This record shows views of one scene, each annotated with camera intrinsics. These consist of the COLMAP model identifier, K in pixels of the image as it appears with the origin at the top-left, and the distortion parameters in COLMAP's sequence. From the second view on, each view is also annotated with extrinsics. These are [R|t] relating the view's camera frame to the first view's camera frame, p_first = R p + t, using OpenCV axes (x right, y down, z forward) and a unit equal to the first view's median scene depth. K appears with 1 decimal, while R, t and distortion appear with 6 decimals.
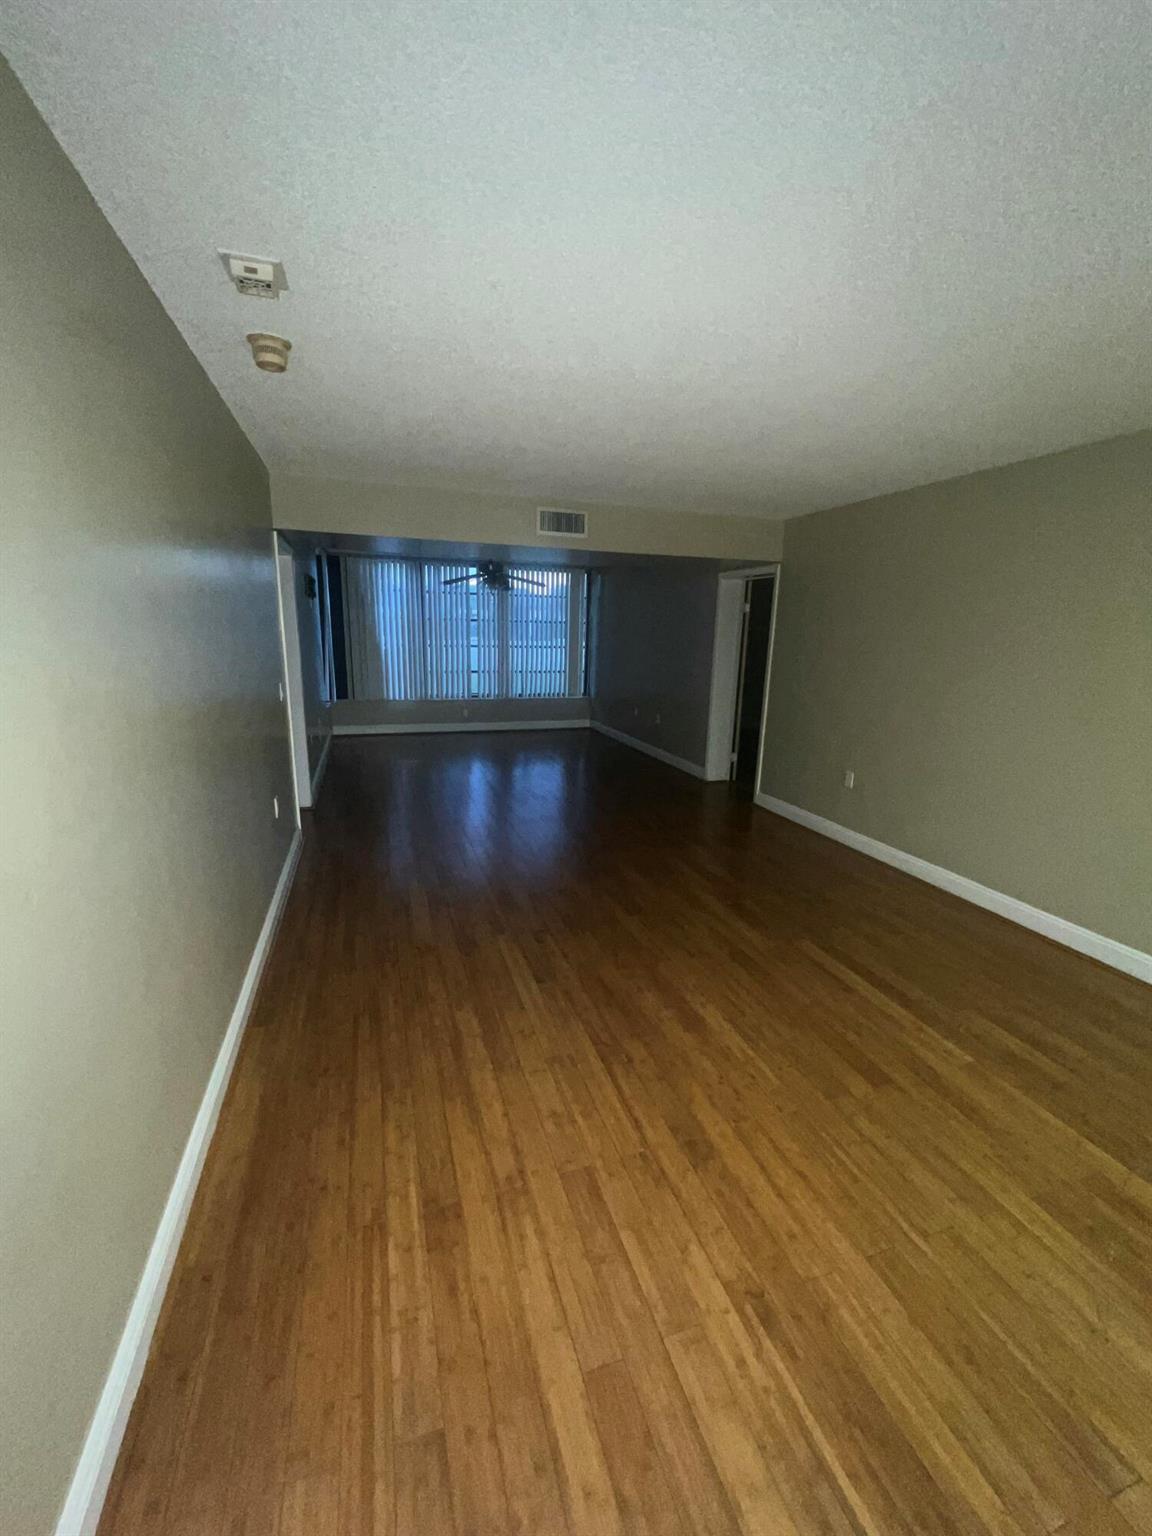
lens RADIAL K [[613.3, 0, 568.3], [0, 613.3, 770.6], [0, 0, 1]] dist [-0.002501, 0.000683]
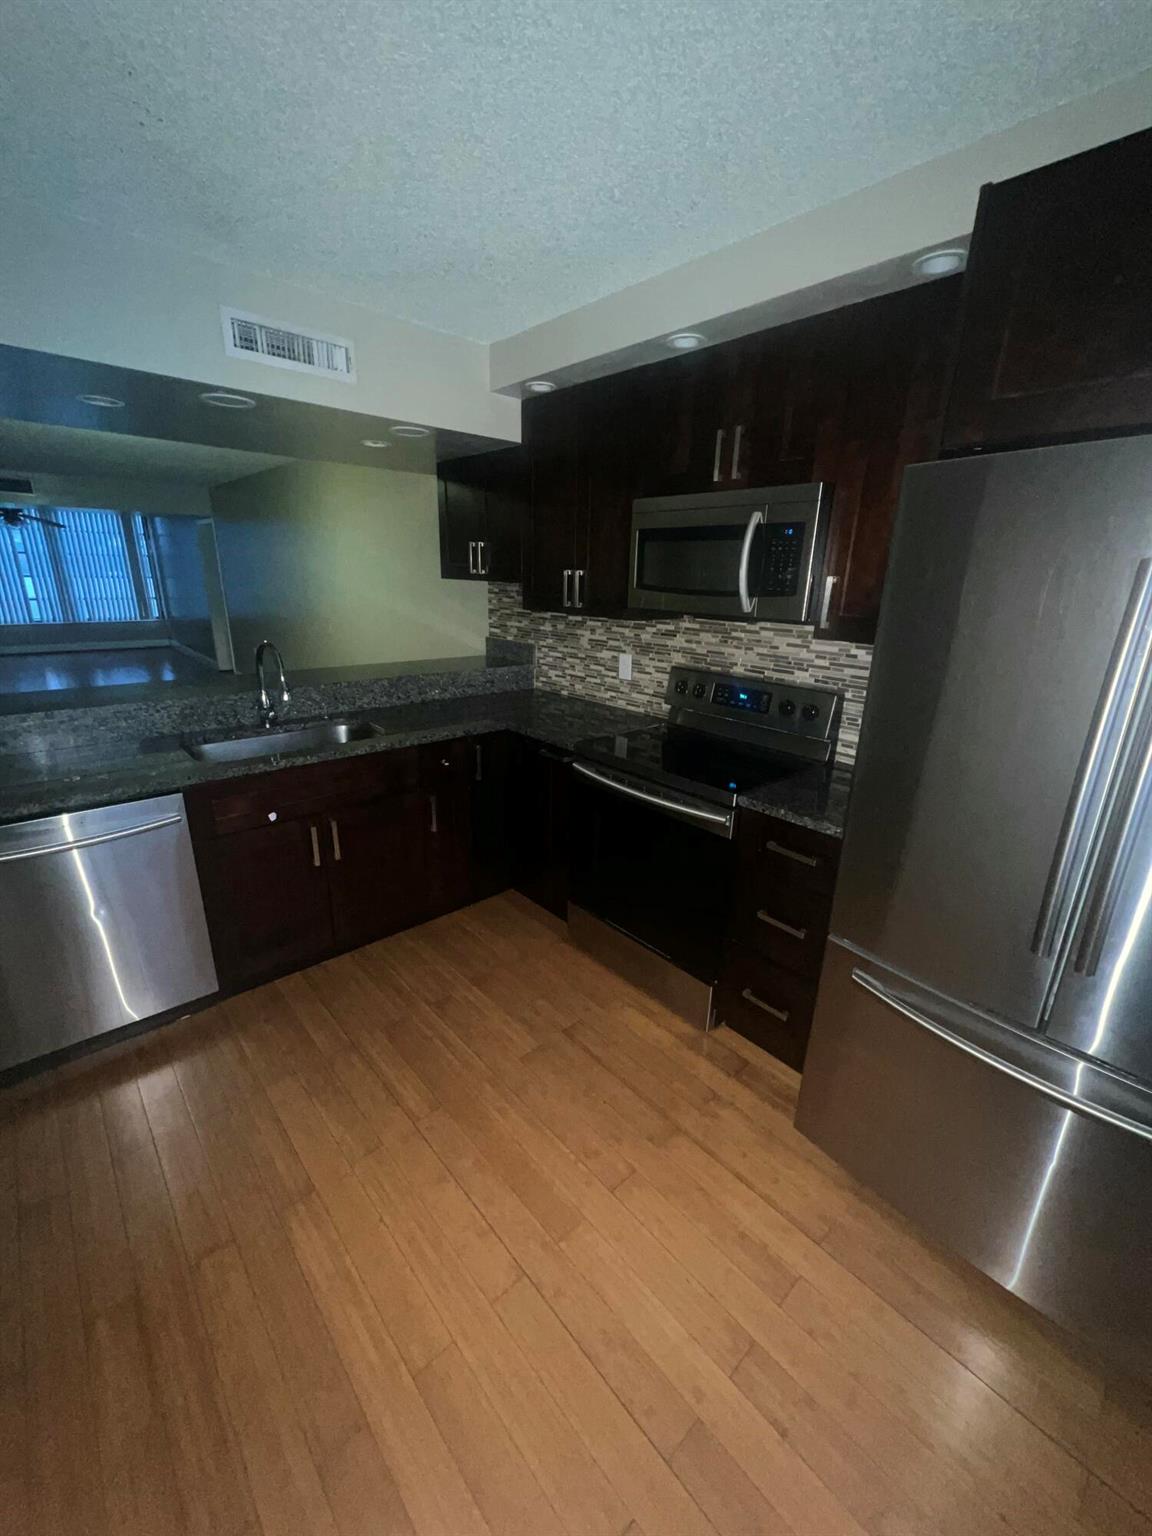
lens RADIAL K [[613.3, 0, 577.7], [0, 613.3, 766.6], [0, 0, 1]] dist [-0.002501, 0.000683]
pose [[0.911135, -0.136449, 0.388863, 0.281468], [0.103028, 0.989052, 0.105647, 0.126388], [-0.399022, -0.056195, 0.915218, -0.457609]]
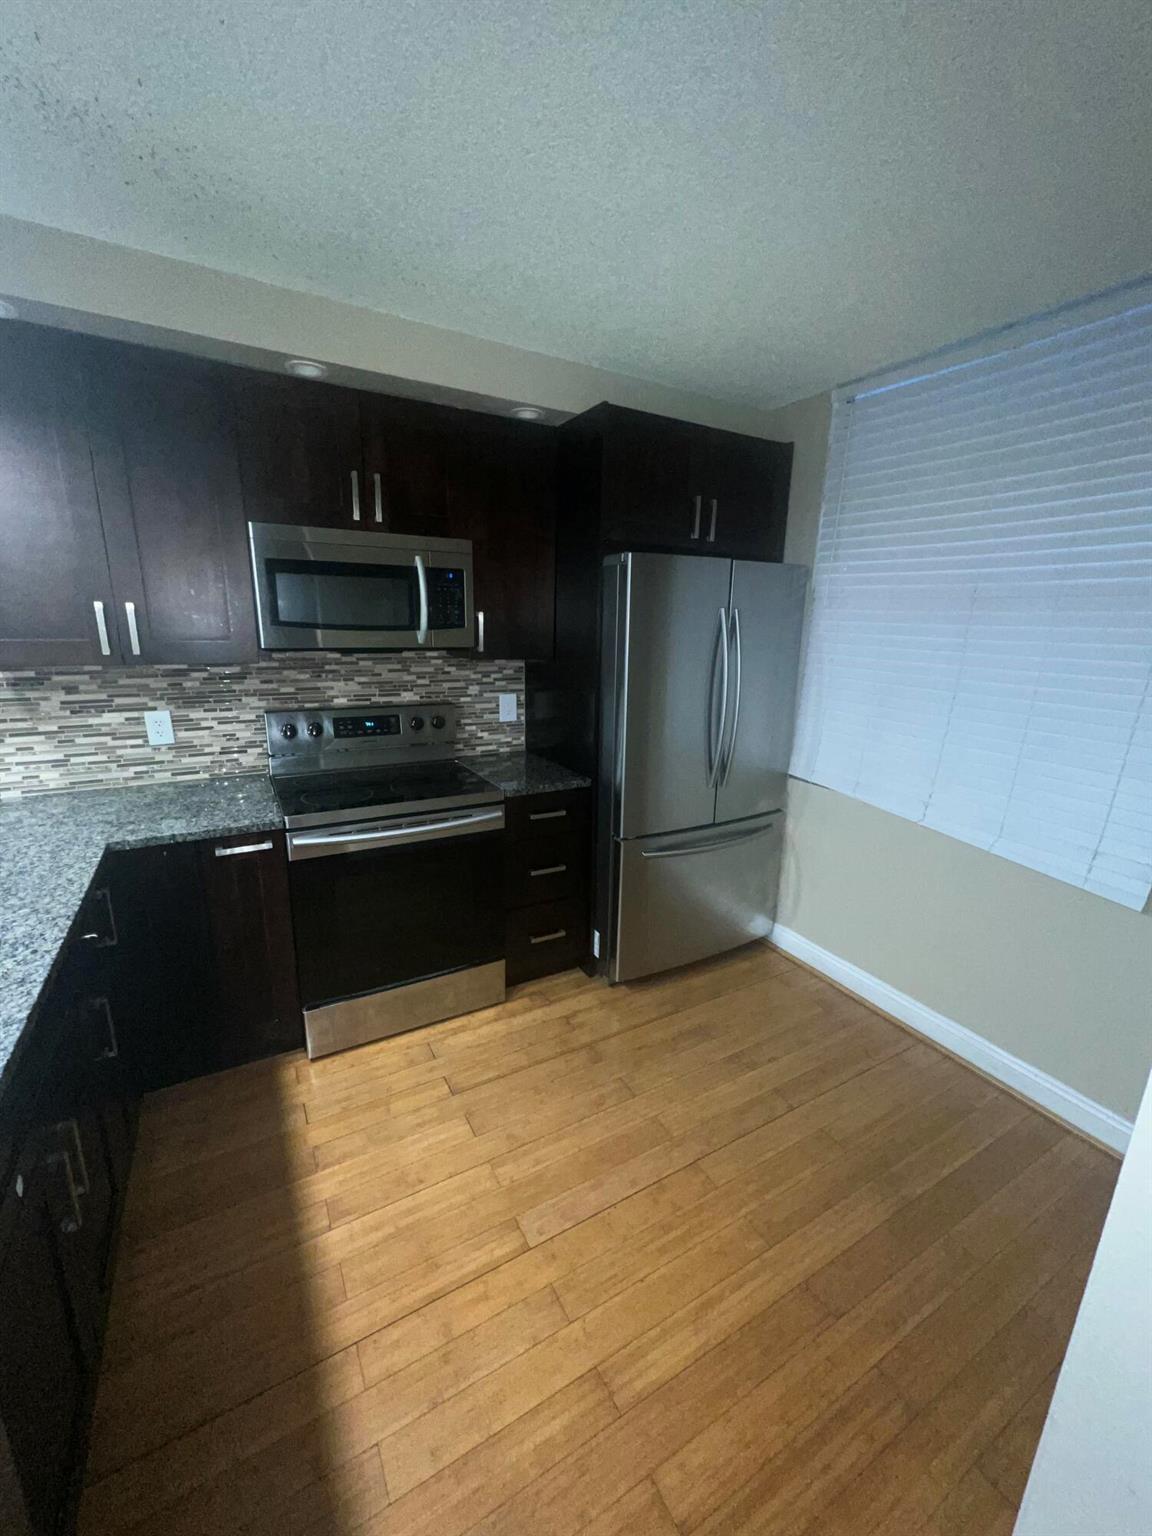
lens RADIAL K [[613.3, 0, 566.8], [0, 613.3, 765.1], [0, 0, 1]] dist [-0.002501, 0.000683]
pose [[-0.199771, -0.265892, 0.943076, 0.170169], [0.200631, 0.930985, 0.304982, 0.082531], [-0.959082, 0.250137, -0.132637, -0.285654]]
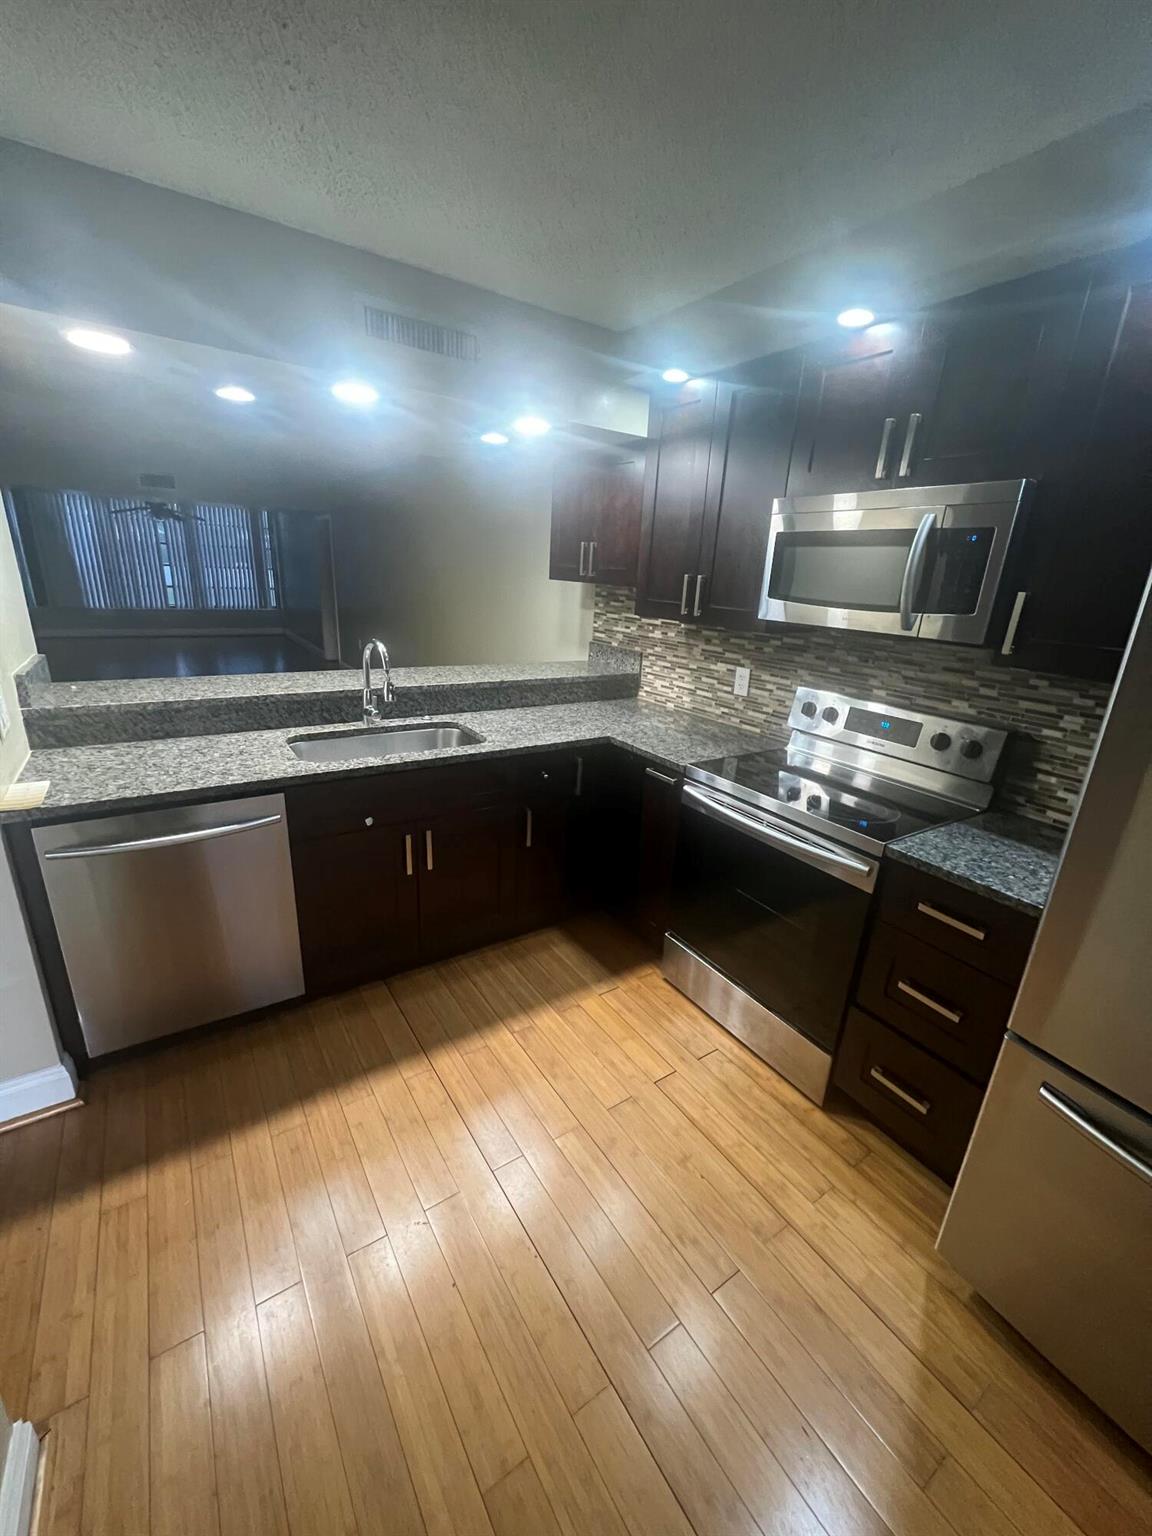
lens RADIAL K [[613.3, 0, 577.4], [0, 613.3, 768.0], [0, 0, 1]] dist [-0.002501, 0.000683]
pose [[0.960985, -0.069217, 0.267801, 0.278345], [0.045372, 0.994516, 0.094233, 0.120944], [-0.272854, -0.078406, 0.958855, -0.434377]]
